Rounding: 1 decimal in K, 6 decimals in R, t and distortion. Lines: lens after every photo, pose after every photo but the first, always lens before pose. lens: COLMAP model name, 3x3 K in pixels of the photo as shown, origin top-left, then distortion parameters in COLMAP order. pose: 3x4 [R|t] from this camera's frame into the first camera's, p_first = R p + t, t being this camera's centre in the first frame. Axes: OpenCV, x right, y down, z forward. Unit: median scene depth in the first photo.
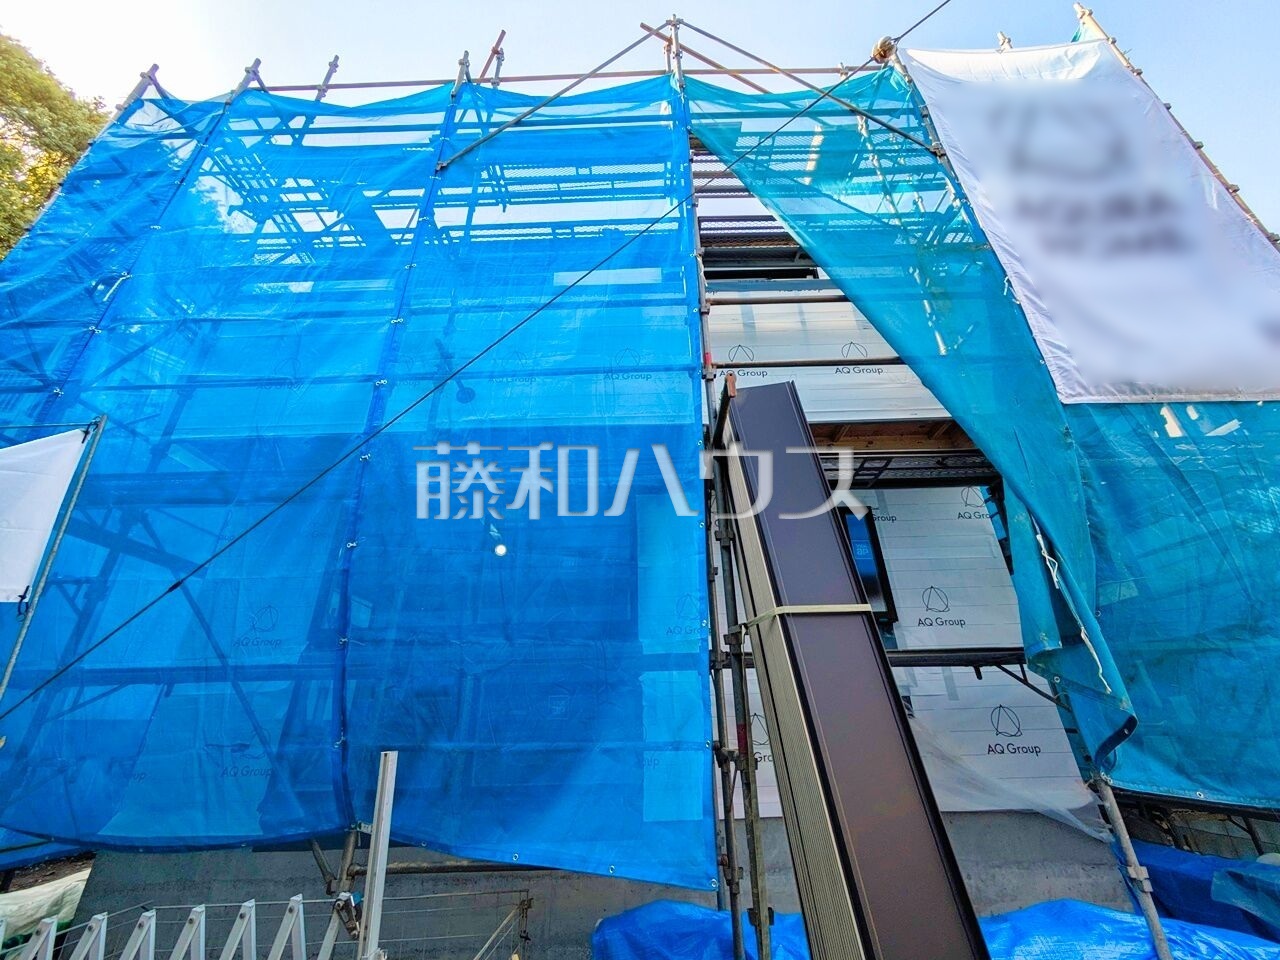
lens RADIAL K [[504.6, 0, 640.0], [0, 504.6, 481.2], [0, 0, 1]] dist [0.001256, 0.000936]
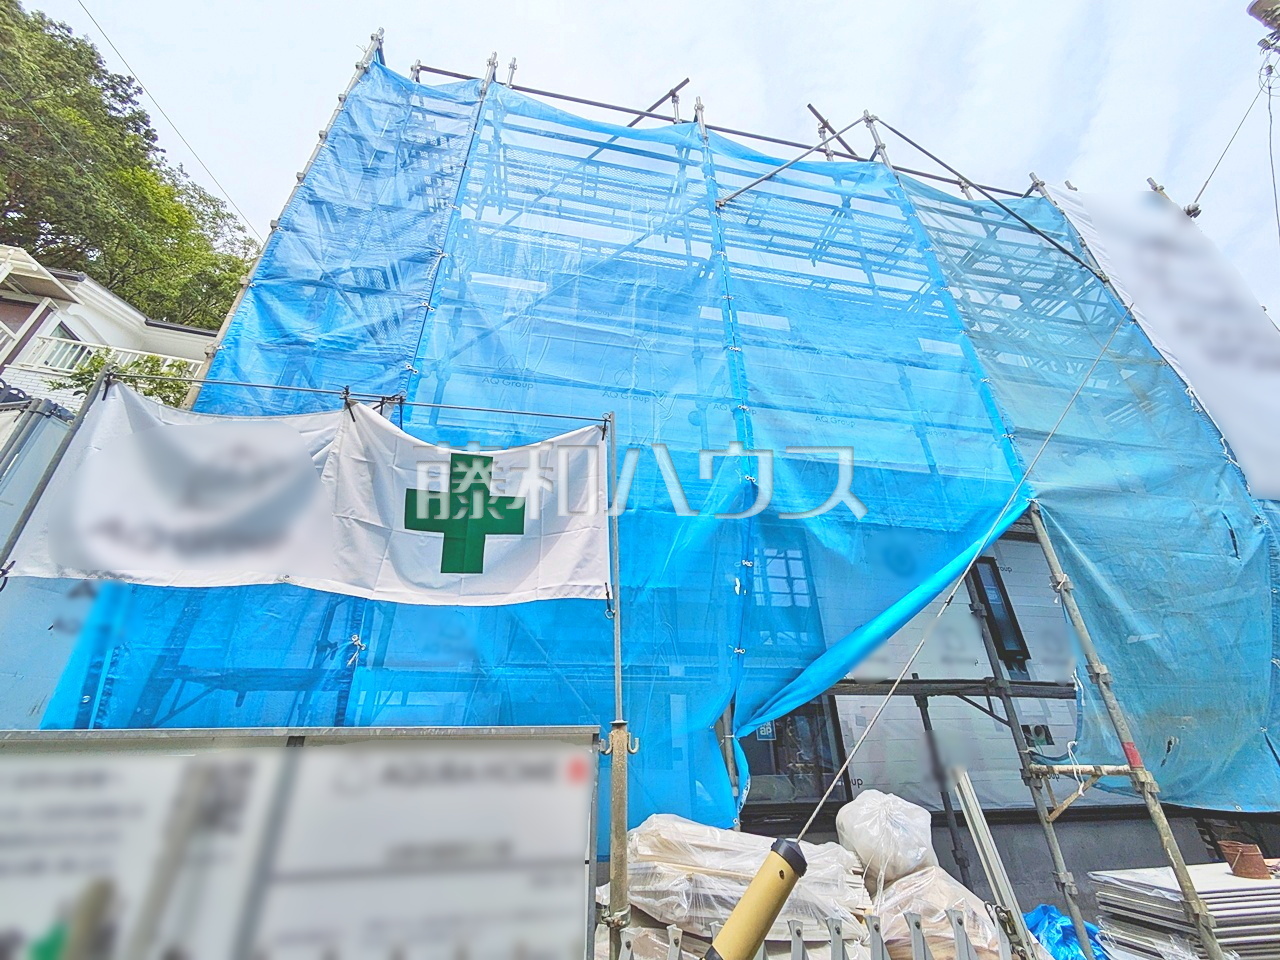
lens RADIAL K [[504.2, 0, 639.6], [0, 504.2, 481.0], [0, 0, 1]] dist [-0.000521, 0.000291]
pose [[0.976785, 0.108391, 0.184779, -0.285630], [-0.100595, 0.993615, -0.051081, 0.010358], [-0.189136, 0.031307, 0.981452, 0.001496]]
